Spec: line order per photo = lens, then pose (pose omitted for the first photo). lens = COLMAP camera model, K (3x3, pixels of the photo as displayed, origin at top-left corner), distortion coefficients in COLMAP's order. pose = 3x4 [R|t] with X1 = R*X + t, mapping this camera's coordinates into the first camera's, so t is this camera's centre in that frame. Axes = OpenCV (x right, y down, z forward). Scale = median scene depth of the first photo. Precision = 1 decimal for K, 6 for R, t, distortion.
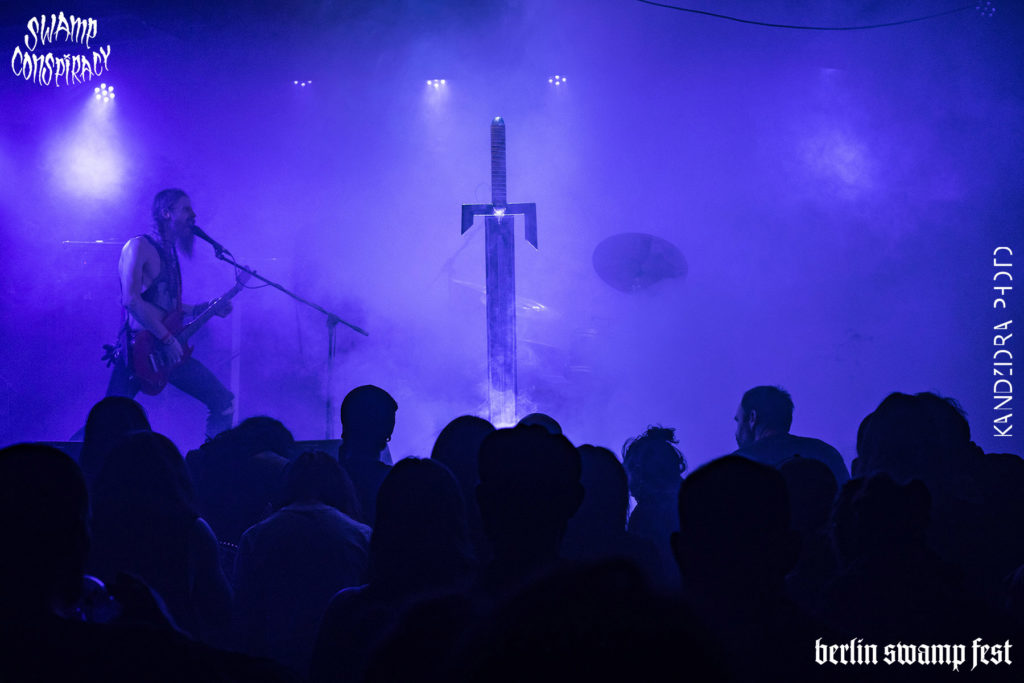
lens RADIAL K [[1464.7, 0, 512.0], [0, 1464.7, 341.5], [0, 0, 1]] dist [-0.087507, -0.721248]
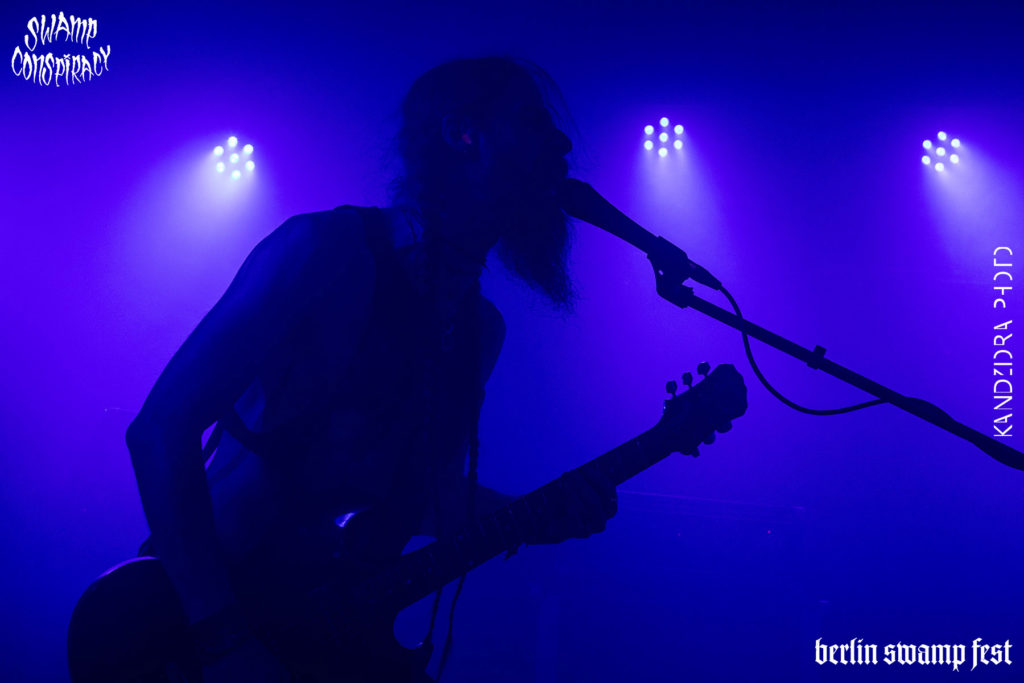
lens RADIAL K [[1464.7, 0, 512.0], [0, 1464.7, 341.5], [0, 0, 1]] dist [-0.087507, -0.721248]
pose [[0.996911, -0.005463, -0.078346, -0.156240], [-0.016480, 0.960816, -0.276696, 0.014524], [0.076788, 0.277132, 0.957759, 0.569522]]
